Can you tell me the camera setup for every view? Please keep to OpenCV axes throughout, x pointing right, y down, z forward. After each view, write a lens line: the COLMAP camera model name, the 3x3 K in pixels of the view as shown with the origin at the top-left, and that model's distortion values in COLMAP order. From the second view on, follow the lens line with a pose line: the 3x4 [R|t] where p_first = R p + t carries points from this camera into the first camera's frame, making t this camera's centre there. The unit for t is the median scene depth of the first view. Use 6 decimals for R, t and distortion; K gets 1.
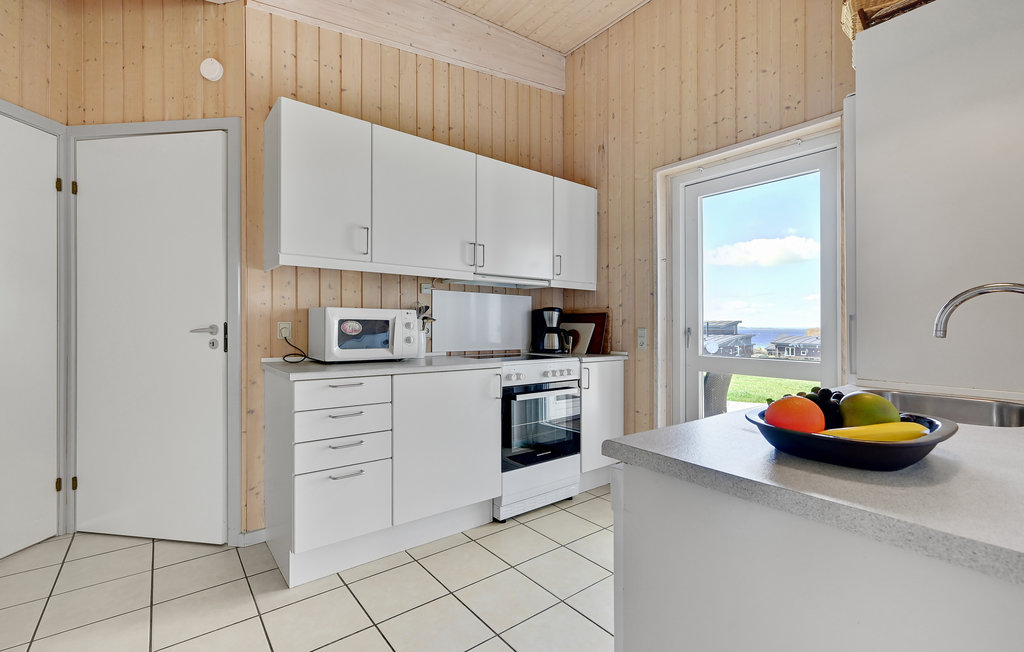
lens RADIAL K [[461.8, 0, 513.7], [0, 461.8, 332.9], [0, 0, 1]] dist [0.001595, 0.000021]
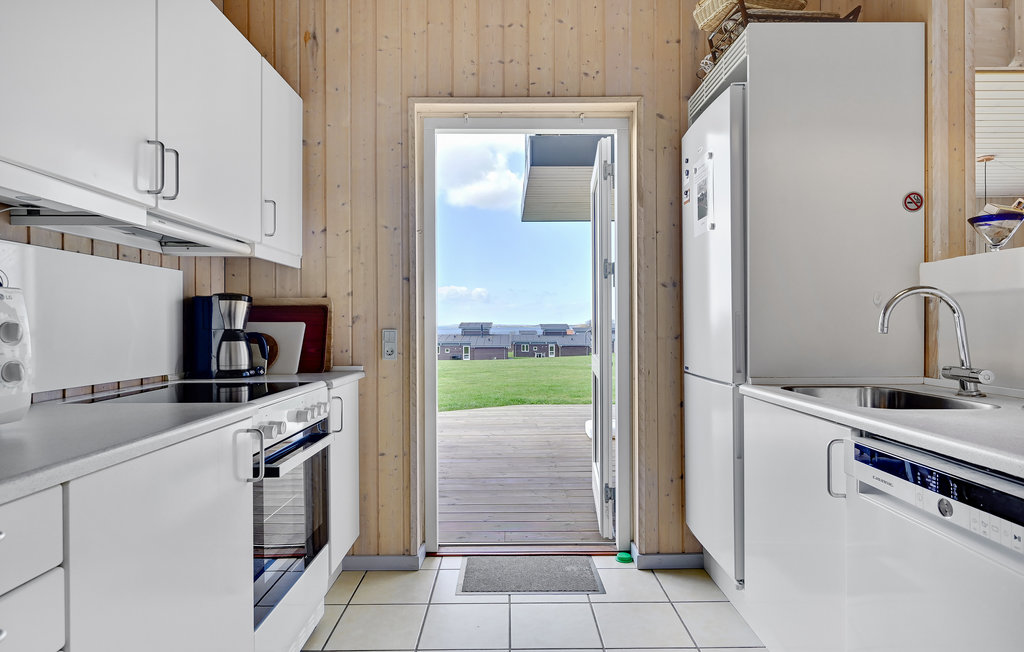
lens RADIAL K [[580.7, 0, 512.0], [0, 580.7, 326.0], [0, 0, 1]] dist [0.001504, -0.000106]
pose [[0.610300, -0.011335, 0.792089, -0.266063], [0.019937, 0.999801, -0.001054, -0.009633], [-0.791919, 0.016435, 0.610405, 0.325318]]
